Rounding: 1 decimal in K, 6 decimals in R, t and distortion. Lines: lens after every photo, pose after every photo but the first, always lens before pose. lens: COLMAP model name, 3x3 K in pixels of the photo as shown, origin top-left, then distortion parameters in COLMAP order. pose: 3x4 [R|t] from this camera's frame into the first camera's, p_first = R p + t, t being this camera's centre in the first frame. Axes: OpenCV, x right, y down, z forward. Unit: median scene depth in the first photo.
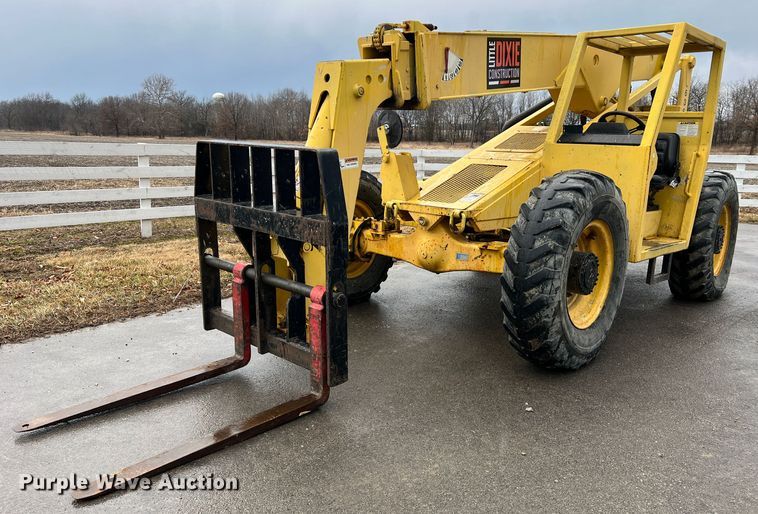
lens RADIAL K [[598.7, 0, 384.8], [0, 598.7, 273.4], [0, 0, 1]] dist [0.059318, -0.044880]
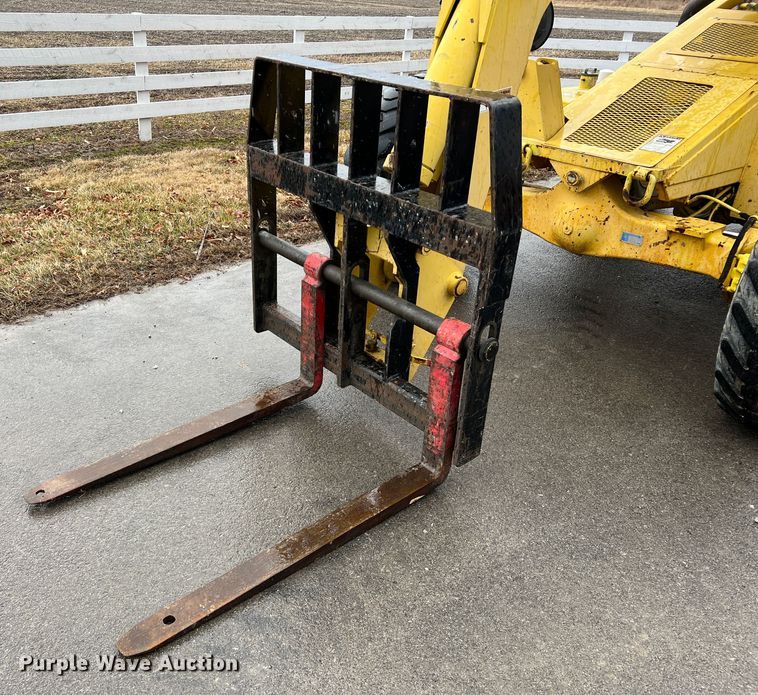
lens RADIAL K [[674.9, 0, 313.0], [0, 674.9, 345.8], [0, 0, 1]] dist [0.069325, -0.078699]
pose [[0.991909, 0.068174, -0.107096, -0.141550], [-0.037251, 0.962743, 0.267840, -0.111229], [0.121365, -0.261683, 0.957493, 0.225215]]
